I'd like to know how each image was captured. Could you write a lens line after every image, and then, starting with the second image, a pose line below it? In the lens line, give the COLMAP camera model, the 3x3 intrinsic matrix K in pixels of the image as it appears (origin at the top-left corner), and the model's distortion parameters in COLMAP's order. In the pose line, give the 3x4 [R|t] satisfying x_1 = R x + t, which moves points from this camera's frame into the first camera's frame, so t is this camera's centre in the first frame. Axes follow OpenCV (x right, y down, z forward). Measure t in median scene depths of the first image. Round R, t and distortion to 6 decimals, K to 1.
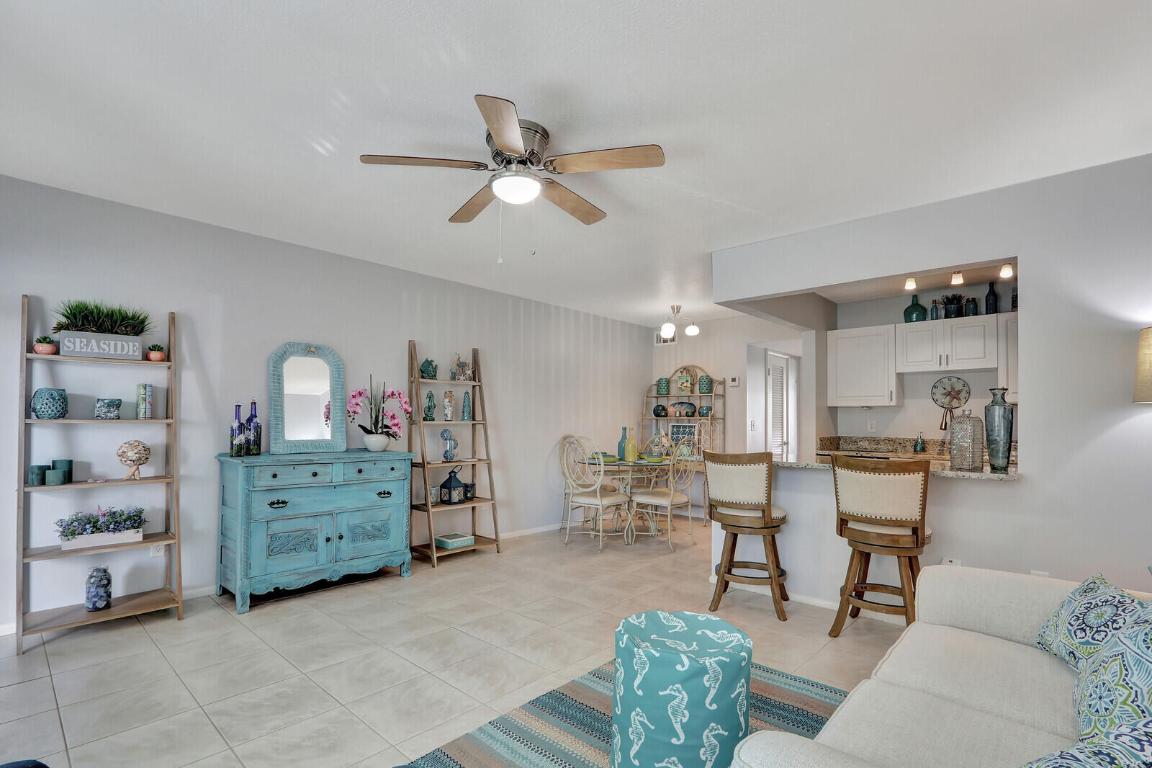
lens RADIAL K [[545.1, 0, 570.0], [0, 545.1, 406.7], [0, 0, 1]] dist [-0.018704, 0.000612]
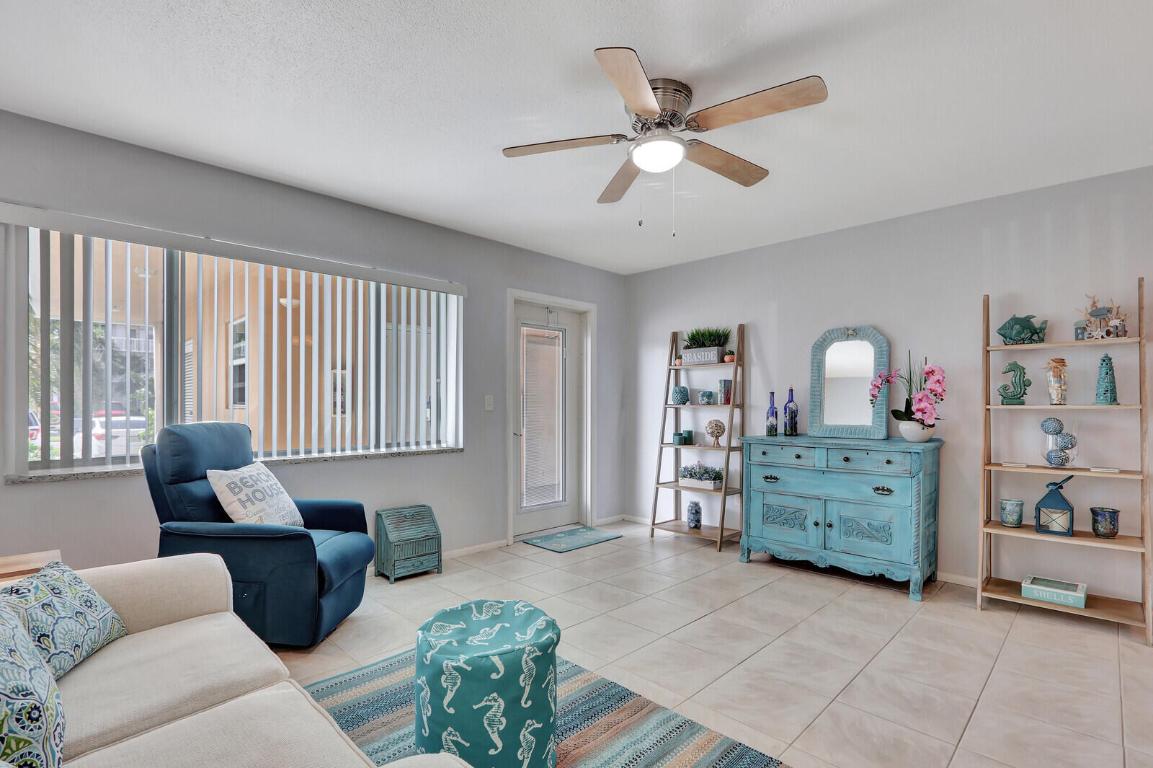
lens RADIAL K [[545.6, 0, 570.5], [0, 545.6, 406.7], [0, 0, 1]] dist [-0.018704, 0.000612]
pose [[-0.041840, -0.002688, -0.999121, 0.420477], [0.024316, 0.999697, -0.003708, 0.016102], [0.998828, -0.024450, -0.041762, 0.436452]]
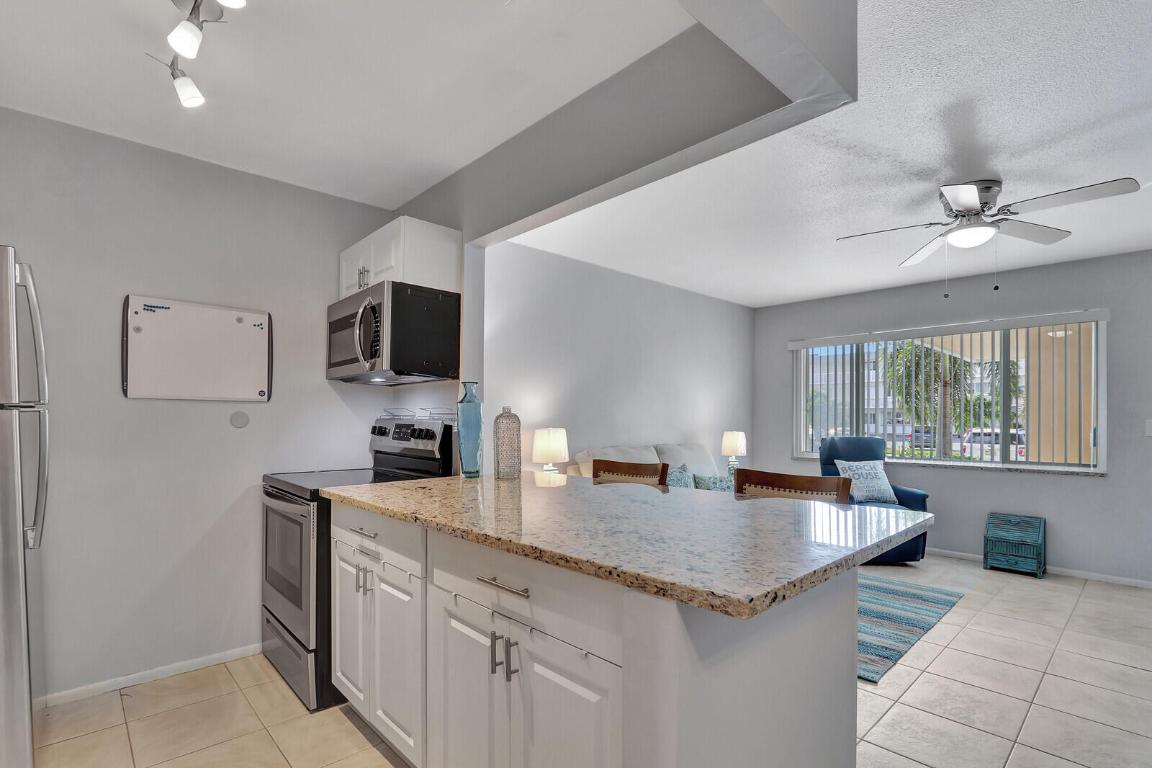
lens RADIAL K [[547.2, 0, 569.7], [0, 547.2, 408.2], [0, 0, 1]] dist [-0.010071, 0.000391]
pose [[-0.996965, -0.014483, 0.076489, 0.348998], [-0.018306, 0.998606, -0.049514, 0.029614], [-0.075665, -0.050764, -0.995840, 1.128432]]
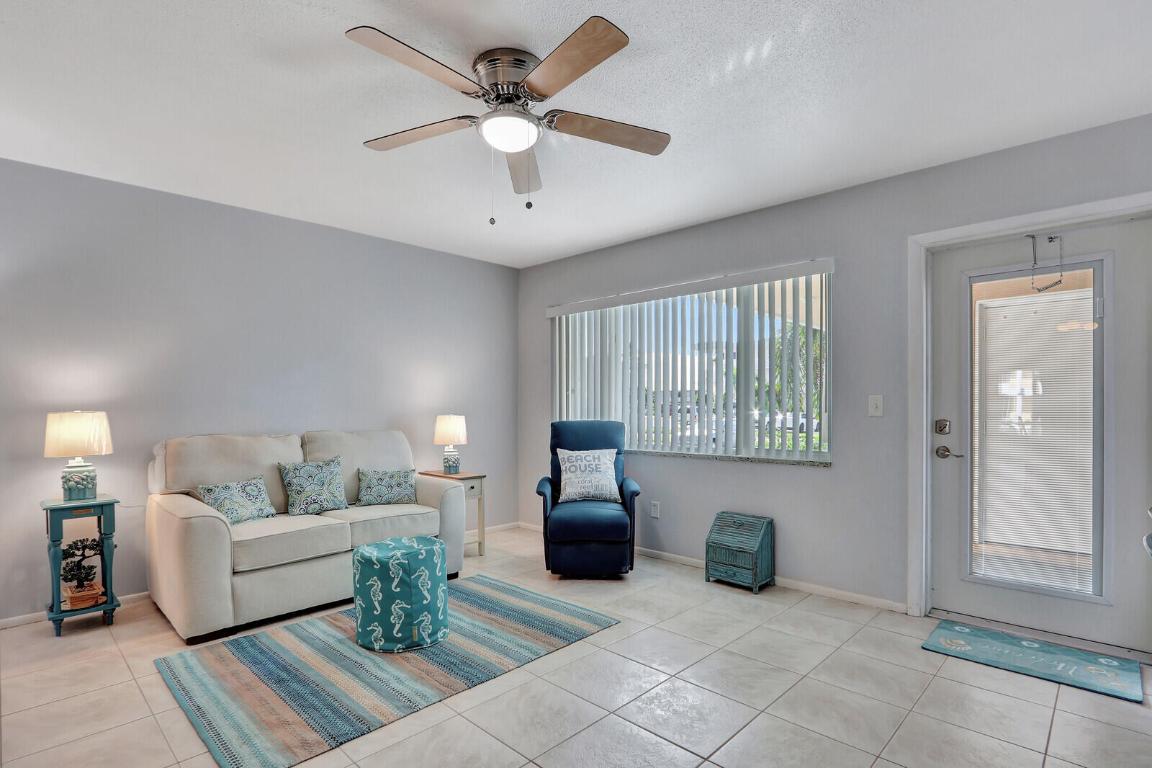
lens RADIAL K [[566.1, 0, 572.8], [0, 566.1, 414.0], [0, 0, 1]] dist [-0.015360, -0.000500]
pose [[-0.999763, -0.010225, 0.019212, -0.105540], [-0.010590, 0.999764, -0.018979, 0.029716], [-0.019013, -0.019178, -0.999635, 0.932125]]
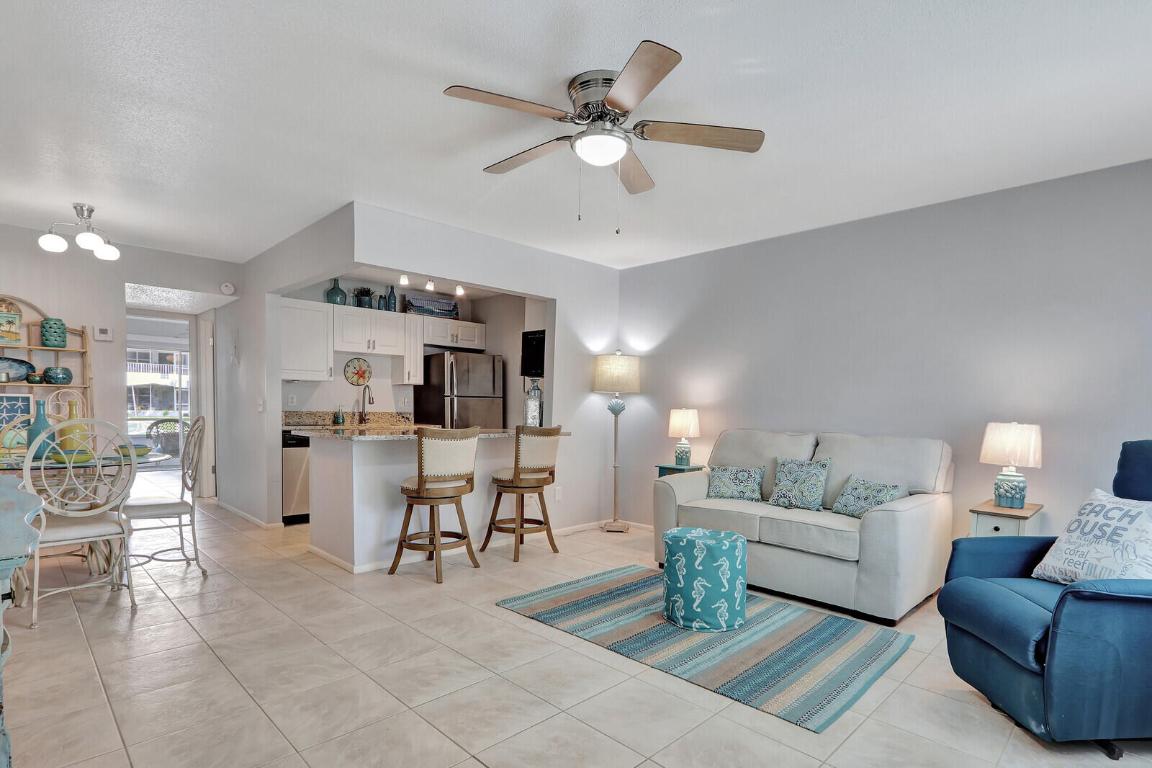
lens RADIAL K [[582.8, 0, 576.9], [0, 582.8, 431.4], [0, 0, 1]] dist [-0.004948, 0.000426]
pose [[0.042112, -0.052293, 0.997743, -0.555082], [-0.045982, 0.997470, 0.054220, 0.013003], [-0.998054, -0.048162, 0.039601, 0.485013]]
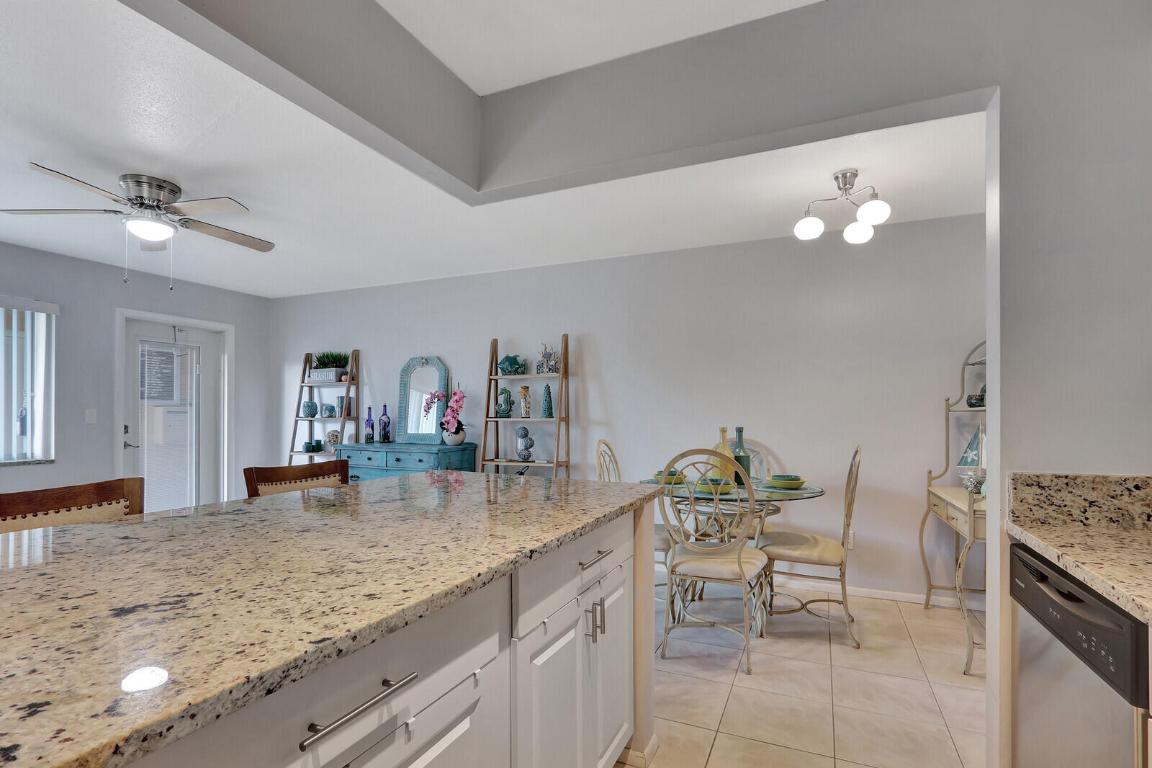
lens RADIAL K [[566.1, 0, 572.8], [0, 566.1, 414.0], [0, 0, 1]] dist [-0.015360, -0.000500]
pose [[0.311441, -0.010024, -0.950212, 0.701081], [0.025891, 0.999663, -0.002059, 0.022881], [0.949913, -0.023960, 0.311596, 0.746945]]
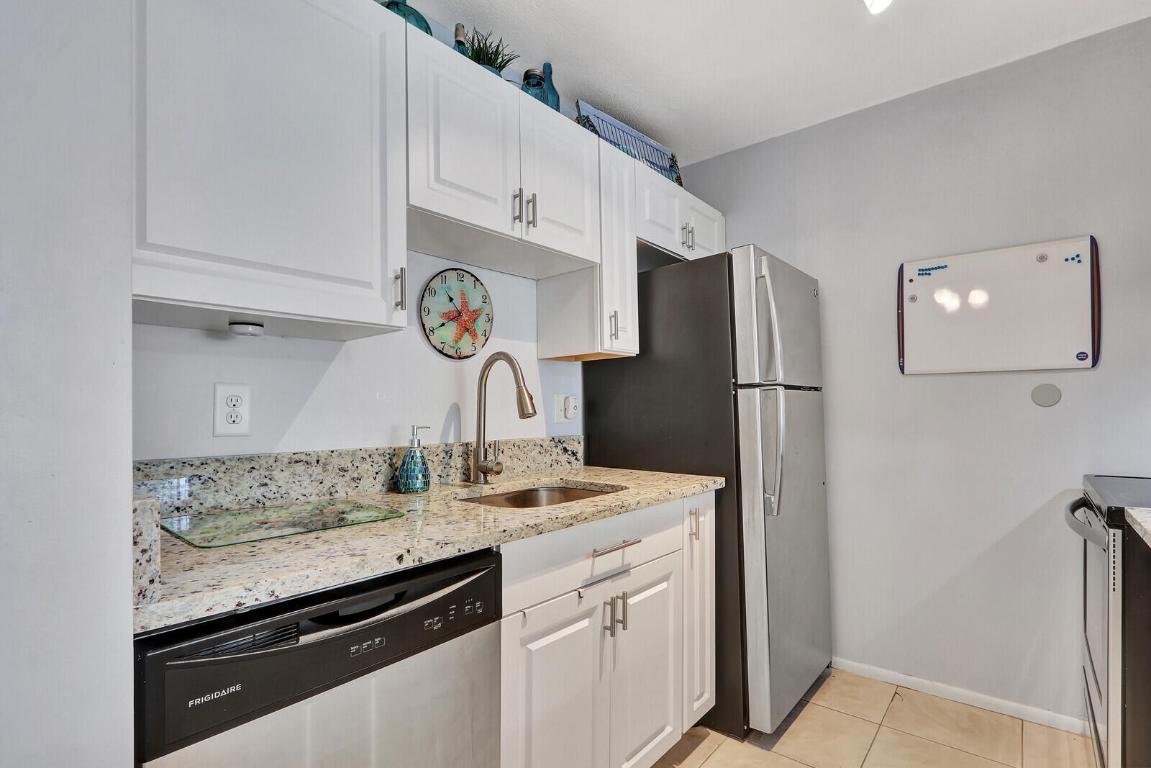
lens RADIAL K [[544.6, 0, 569.6], [0, 544.6, 406.6], [0, 0, 1]] dist [-0.018704, 0.000612]
pose [[-0.043217, -0.004014, 0.999058, 0.346996], [-0.020665, 0.999782, 0.003123, 0.034258], [-0.998852, -0.020511, -0.043291, 0.966656]]
